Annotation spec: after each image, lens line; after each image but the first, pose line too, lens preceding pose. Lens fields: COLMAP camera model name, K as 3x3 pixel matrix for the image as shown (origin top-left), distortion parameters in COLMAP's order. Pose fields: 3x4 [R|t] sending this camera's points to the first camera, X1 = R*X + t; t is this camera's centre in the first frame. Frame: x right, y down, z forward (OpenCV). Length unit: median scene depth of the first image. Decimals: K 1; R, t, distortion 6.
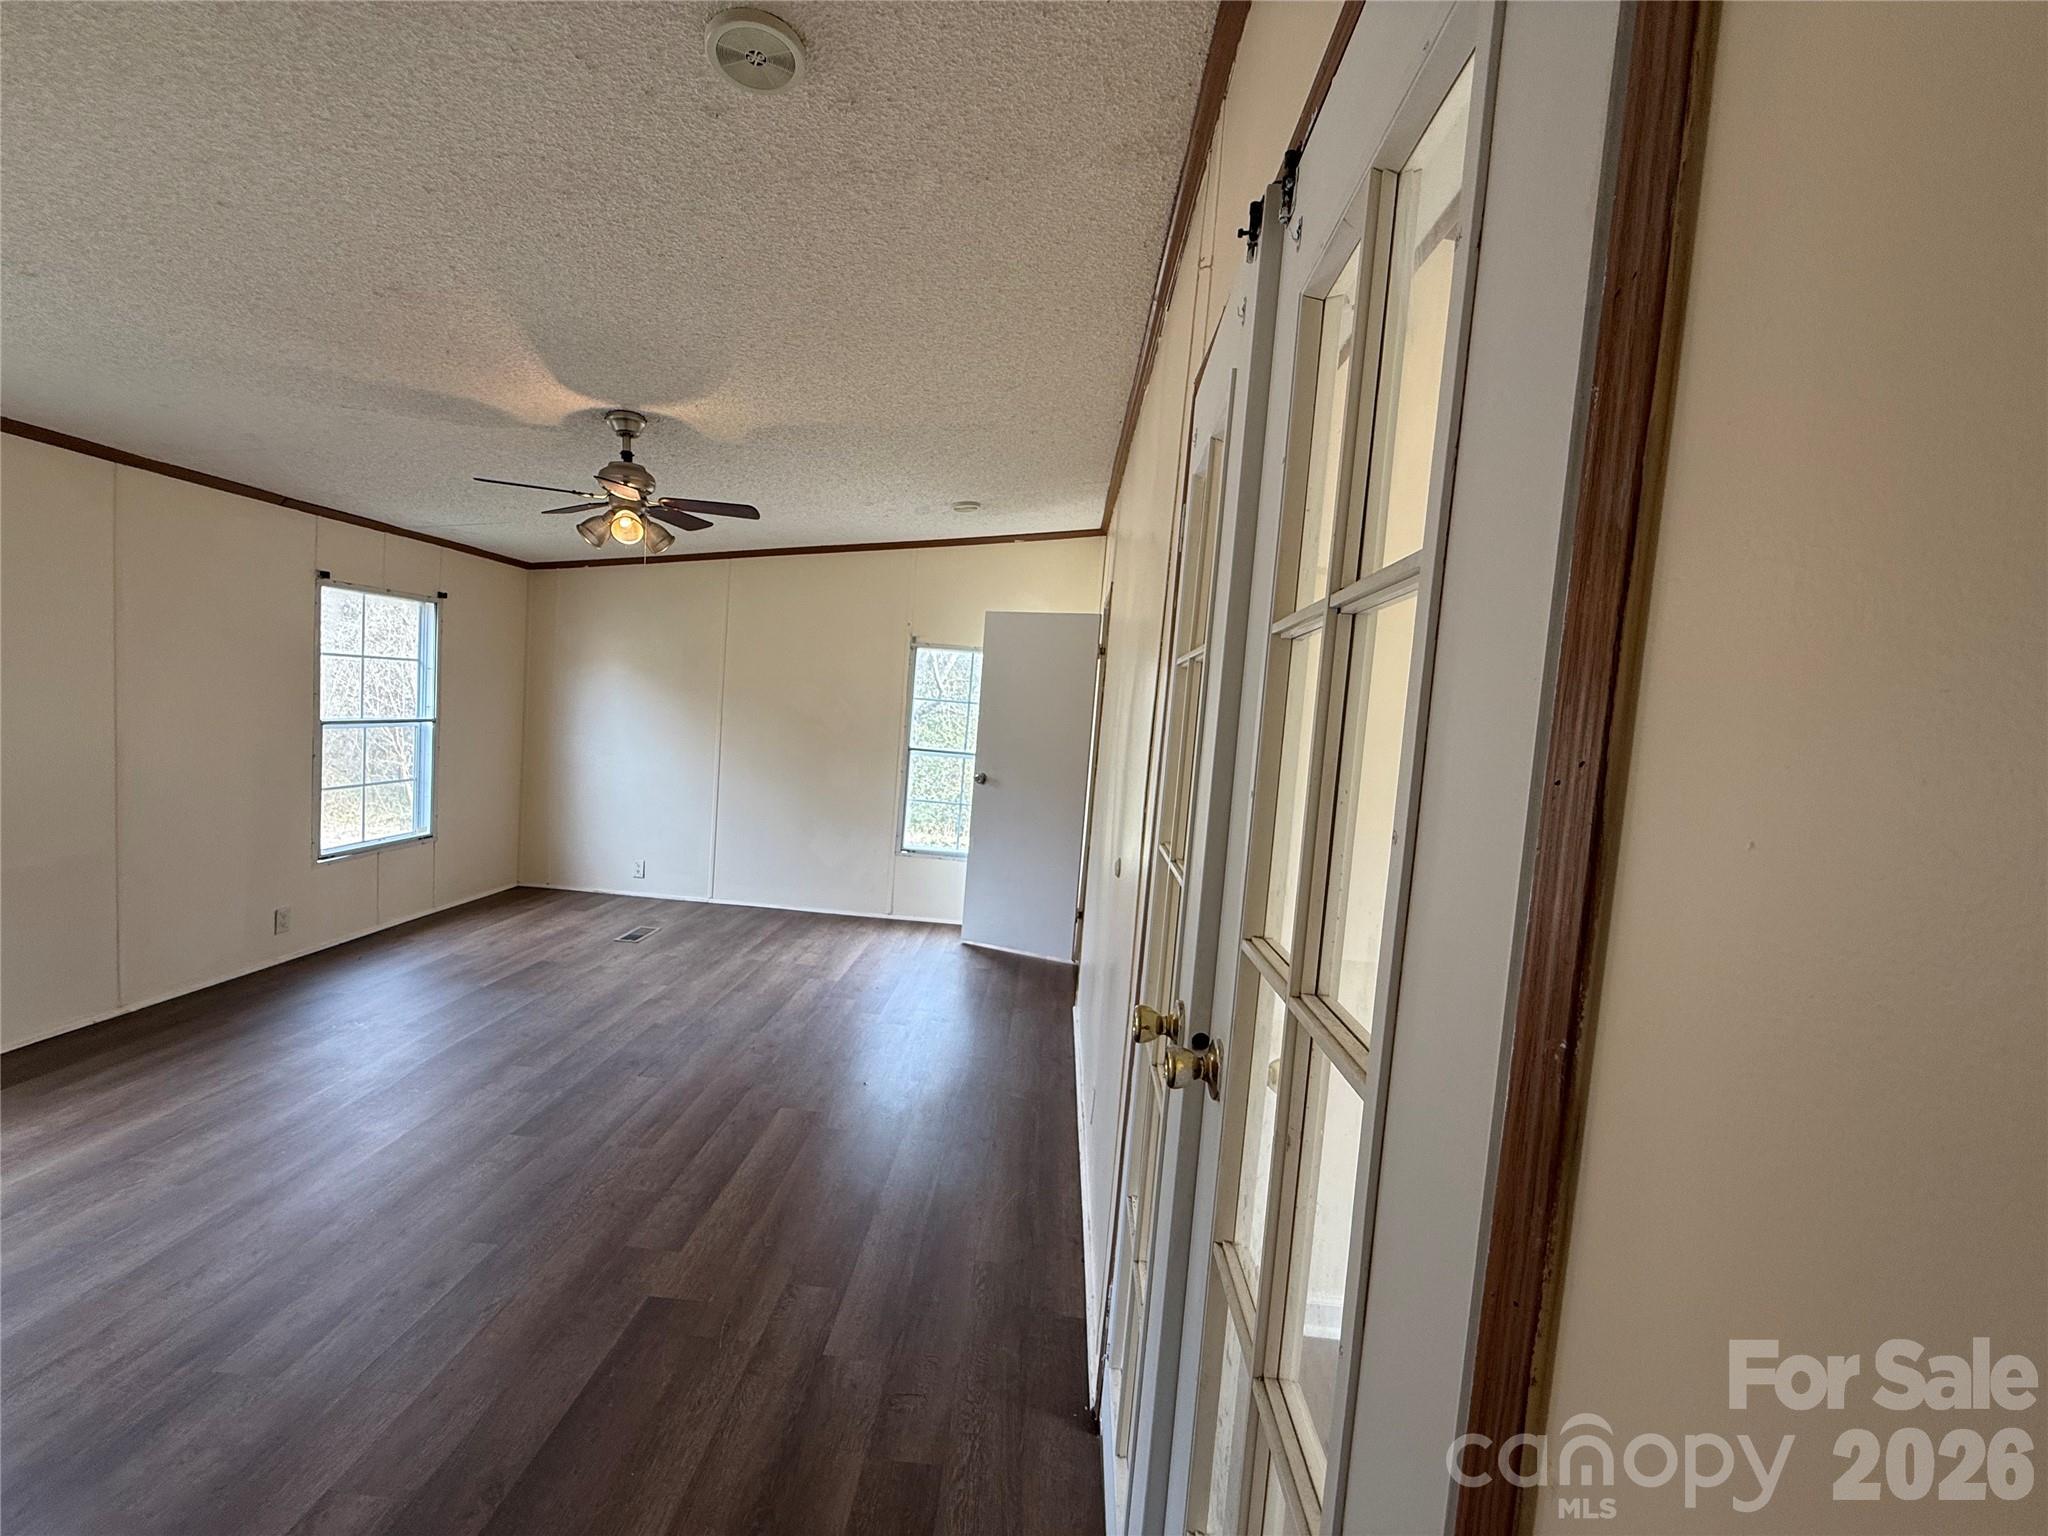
lens RADIAL K [[814.7, 0, 1014.3], [0, 814.7, 771.5], [0, 0, 1]] dist [0.002145, -0.000259]
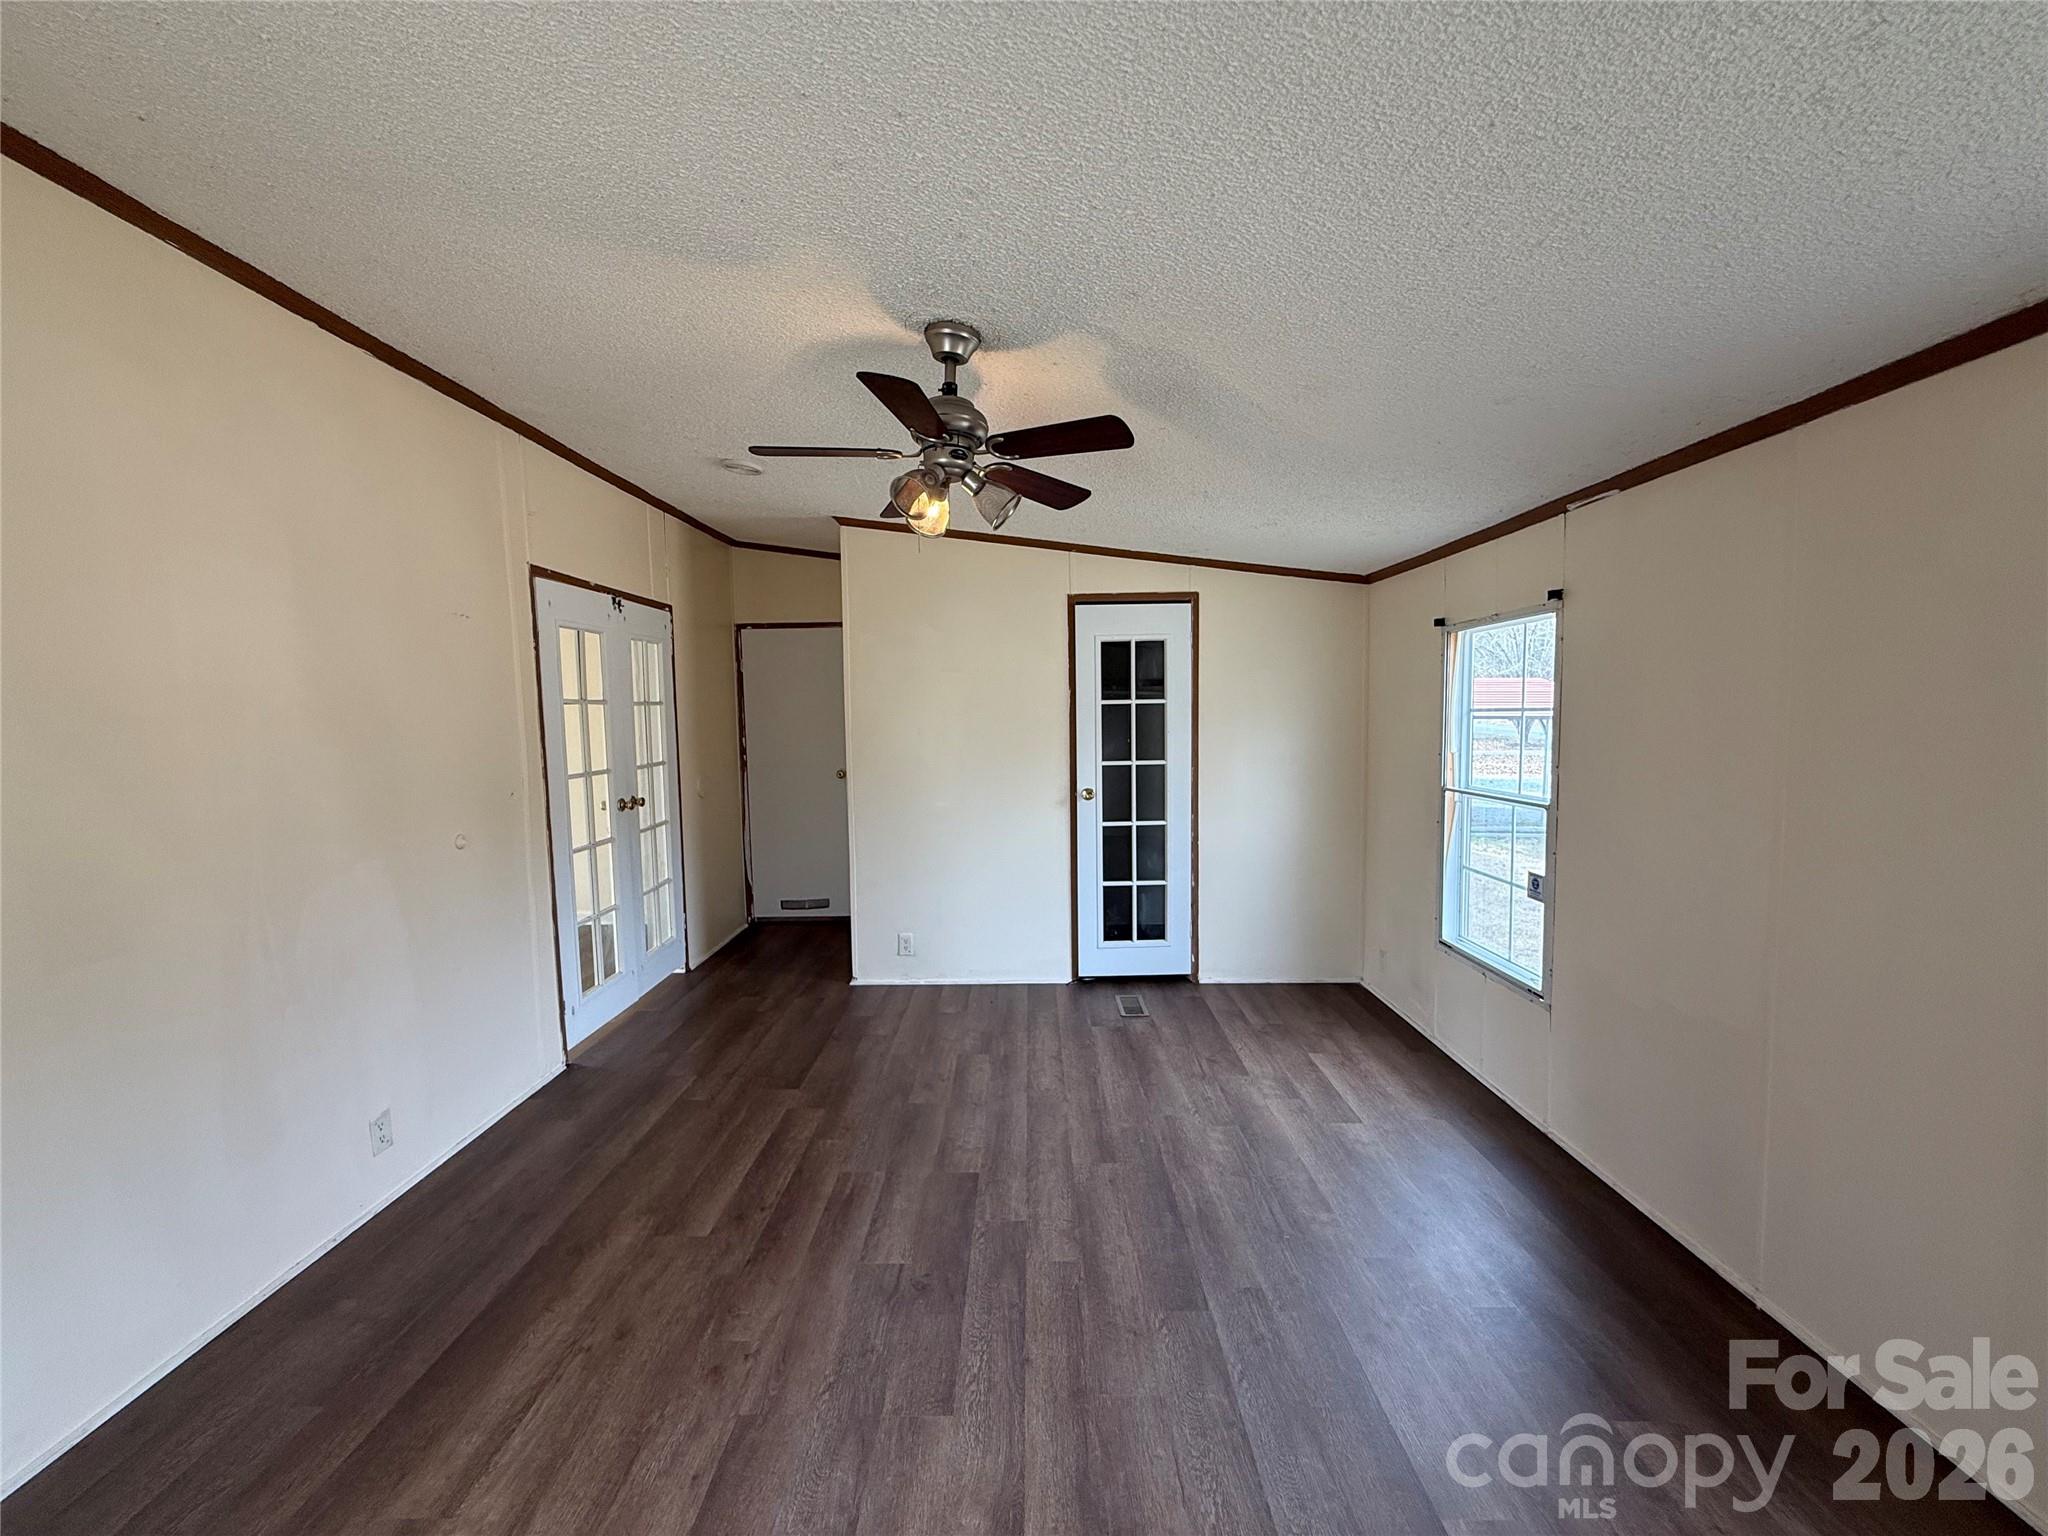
lens RADIAL K [[814.7, 0, 1022.6], [0, 814.7, 772.5], [0, 0, 1]] dist [0.002145, -0.000259]
pose [[-0.997130, -0.057809, -0.048890, -0.593284], [-0.064321, 0.987446, 0.144267, -0.204515], [0.039937, 0.146997, -0.988330, 1.946082]]
